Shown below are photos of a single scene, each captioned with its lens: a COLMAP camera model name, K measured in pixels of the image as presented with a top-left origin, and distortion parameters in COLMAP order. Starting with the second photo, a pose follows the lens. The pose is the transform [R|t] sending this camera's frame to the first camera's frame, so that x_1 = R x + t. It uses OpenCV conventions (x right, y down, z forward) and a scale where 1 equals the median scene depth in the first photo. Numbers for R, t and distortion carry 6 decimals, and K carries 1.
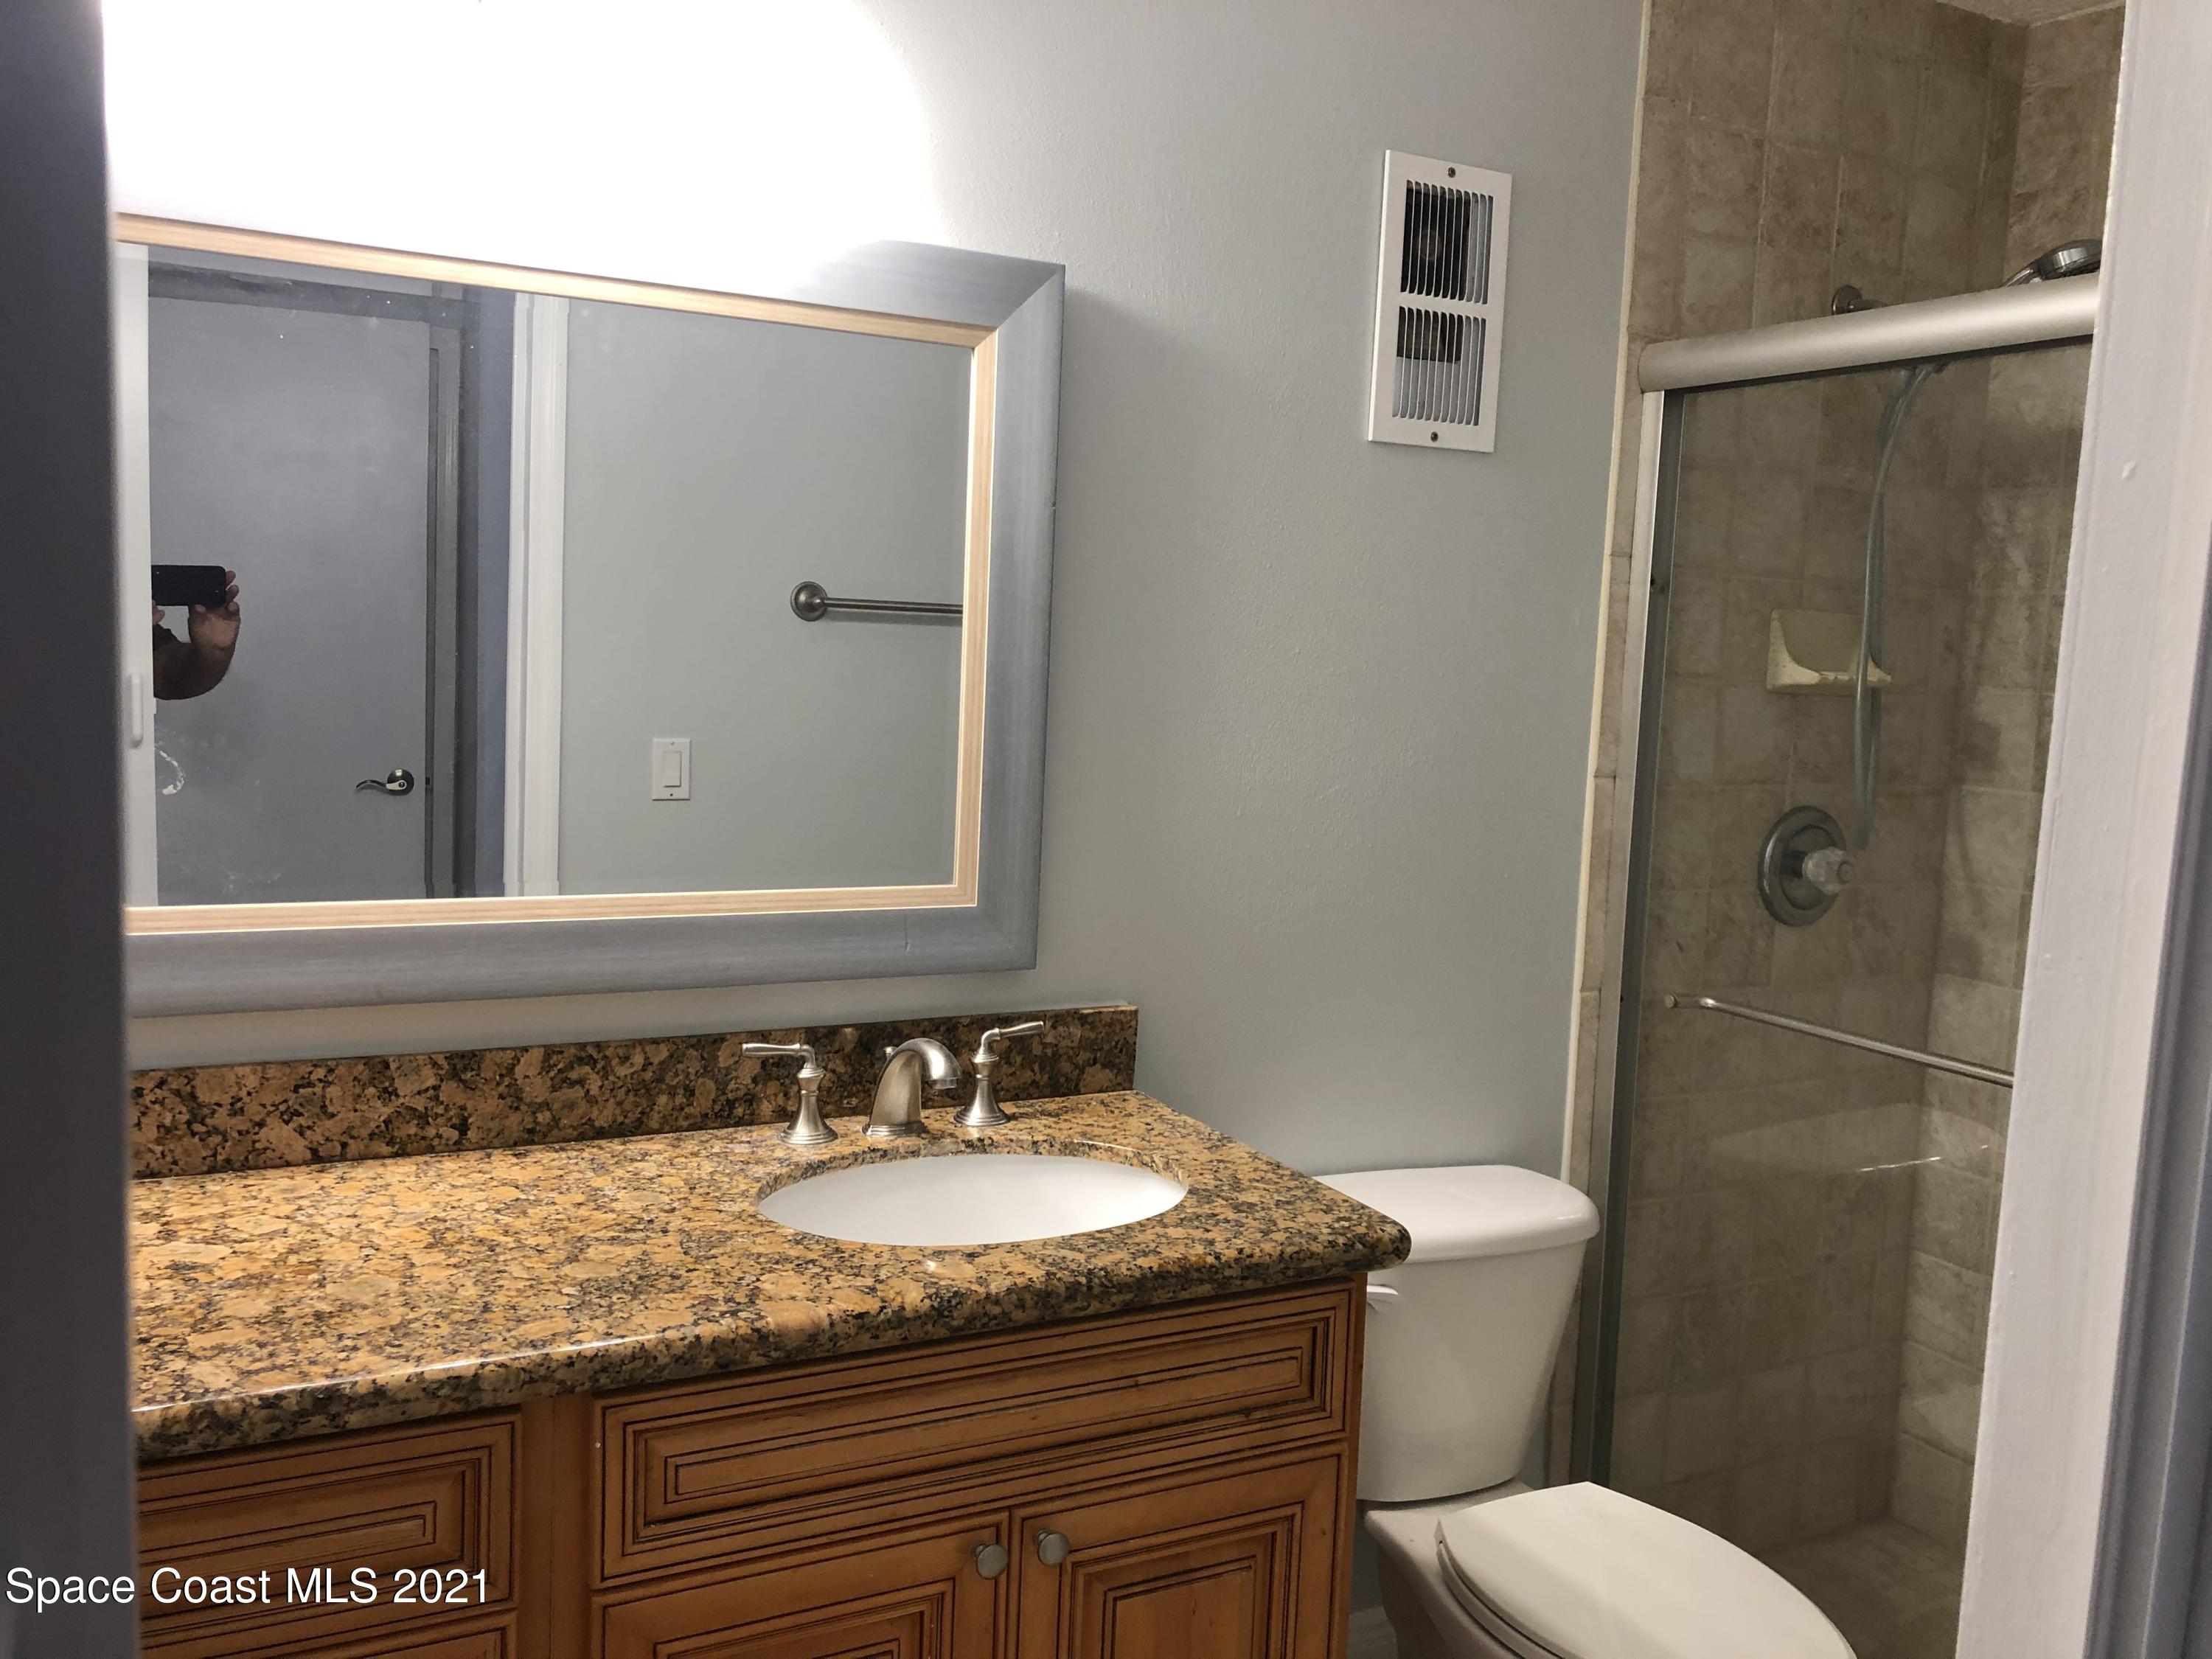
lens RADIAL K [[1794.2, 0, 1047.7], [0, 1794.2, 841.7], [0, 0, 1]] dist [0.130696, -0.194526]
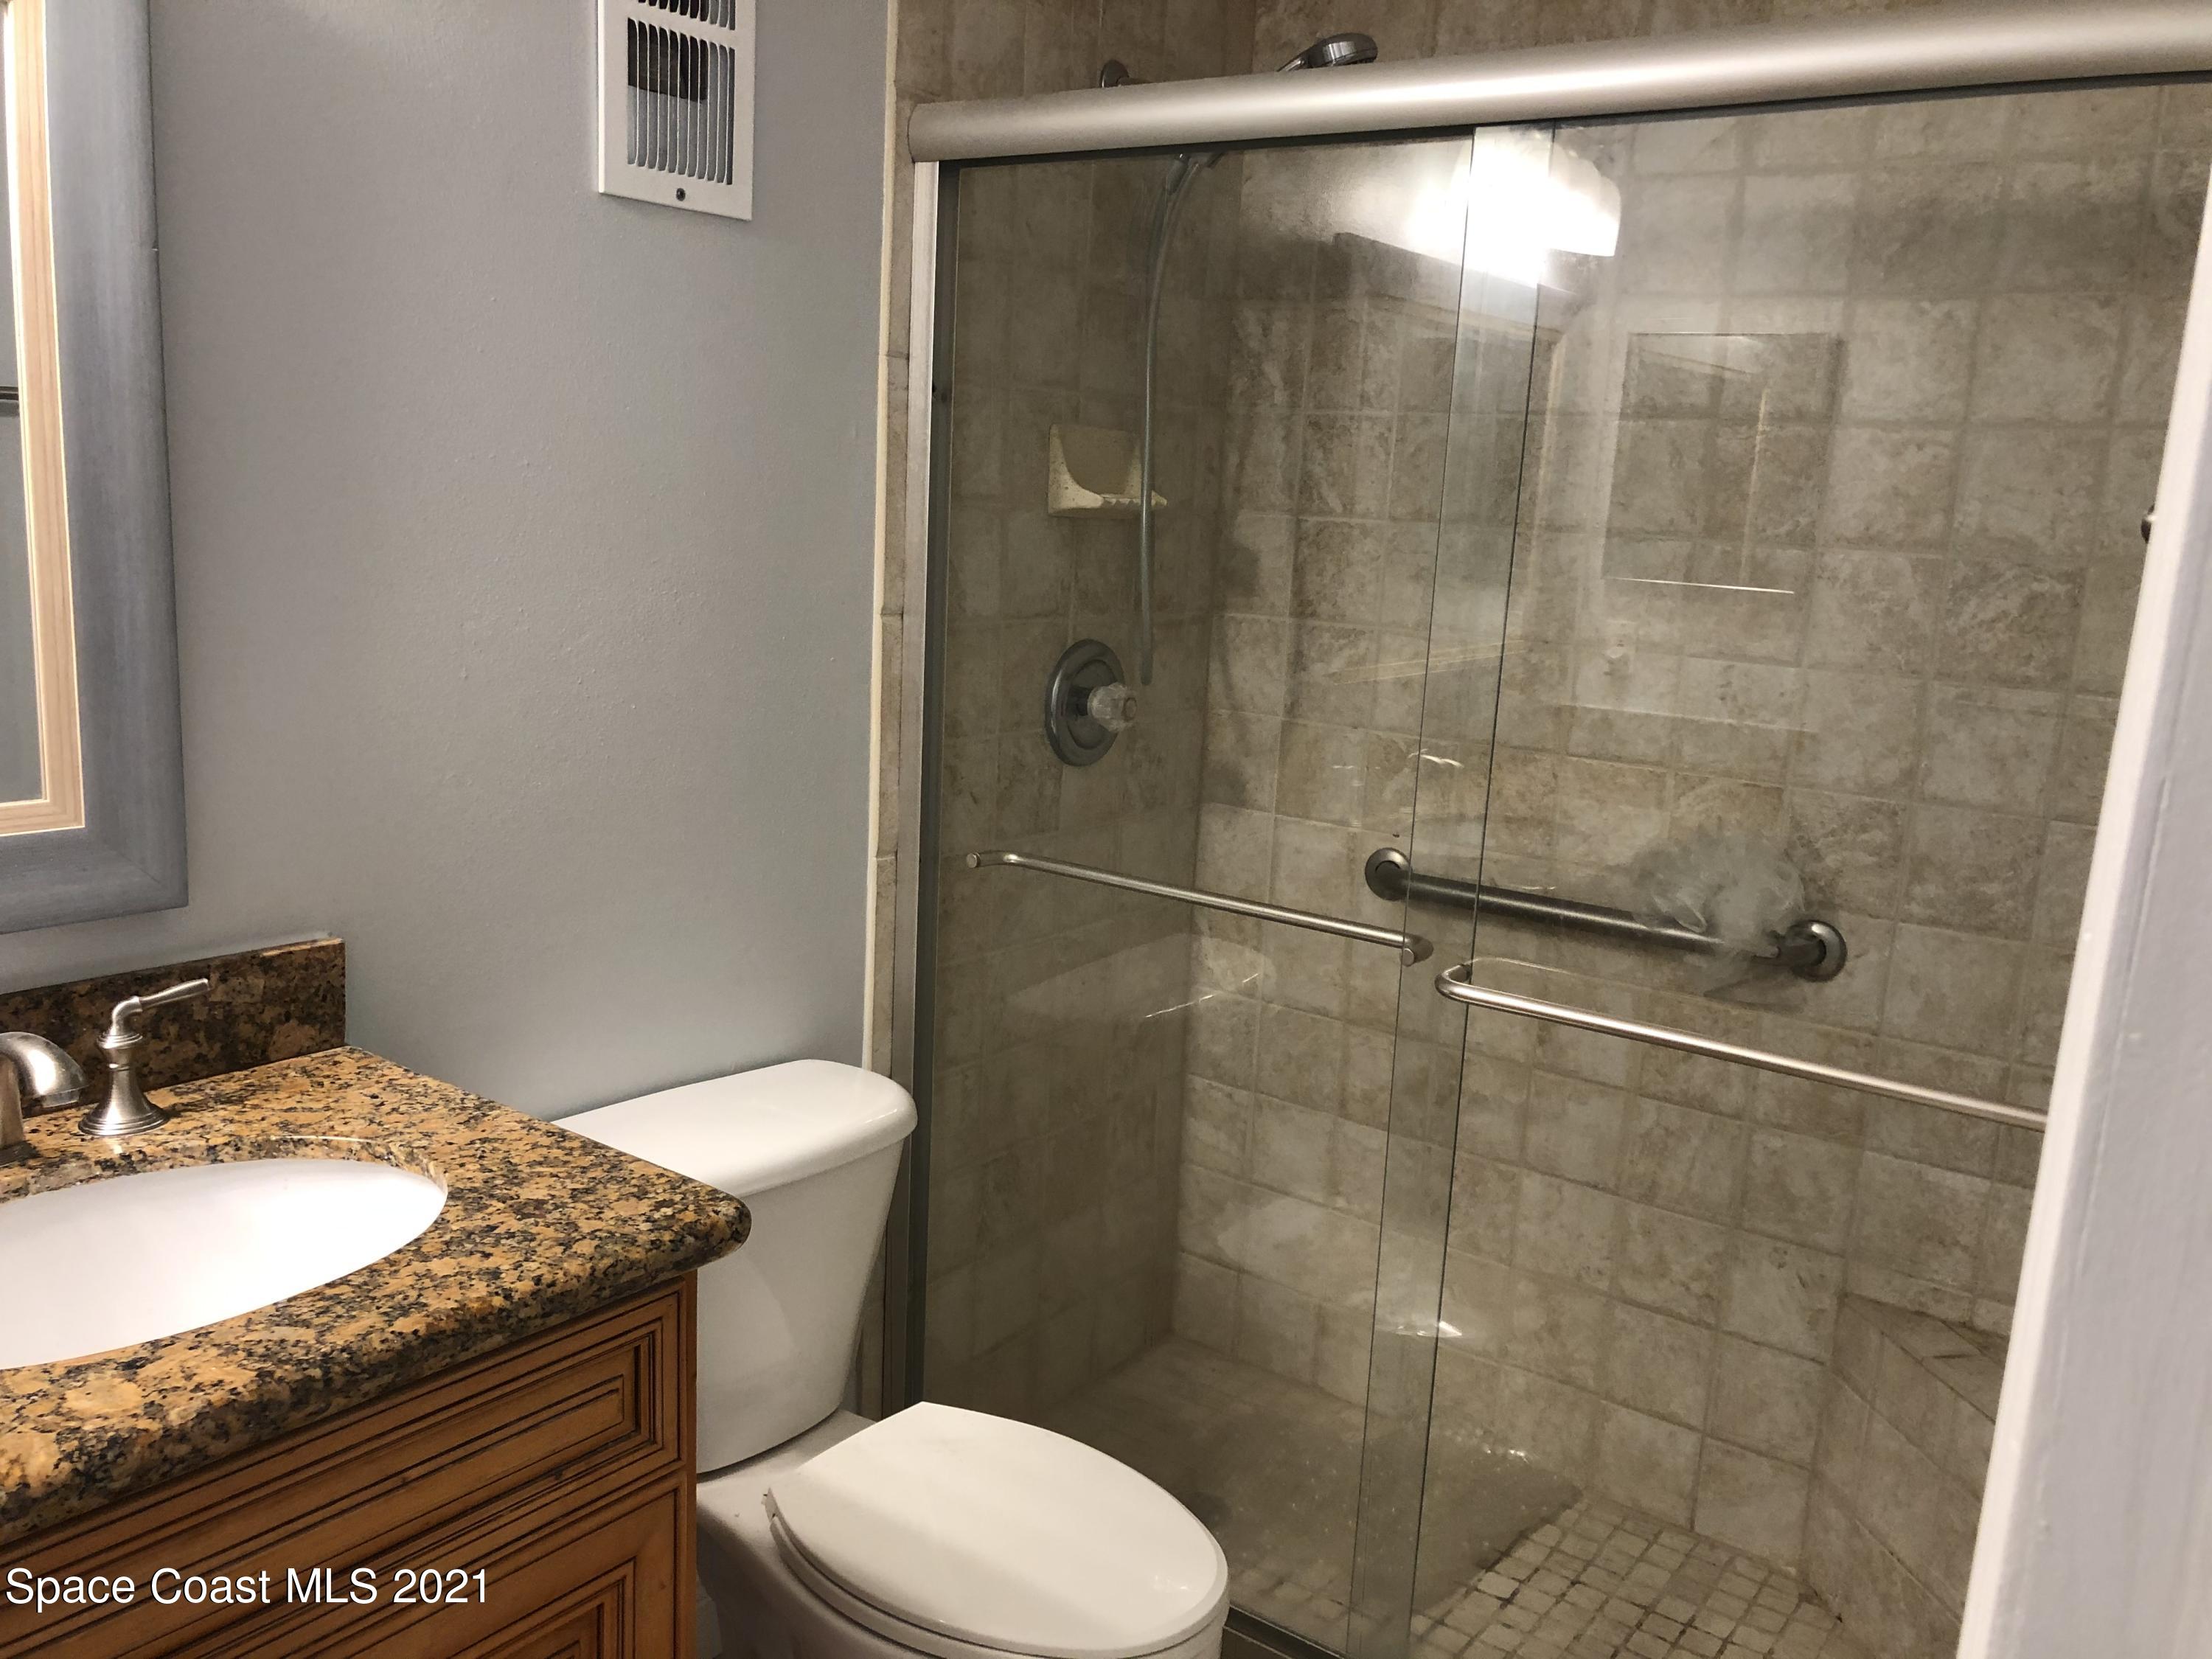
lens RADIAL K [[1856.8, 0, 1115.9], [0, 1856.8, 857.4], [0, 0, 1]] dist [0.000635, 0.053534]
pose [[0.890707, -0.087064, 0.446163, -0.007963], [0.038186, 0.992349, 0.117413, -0.026064], [-0.452971, -0.087543, 0.887217, 0.186160]]
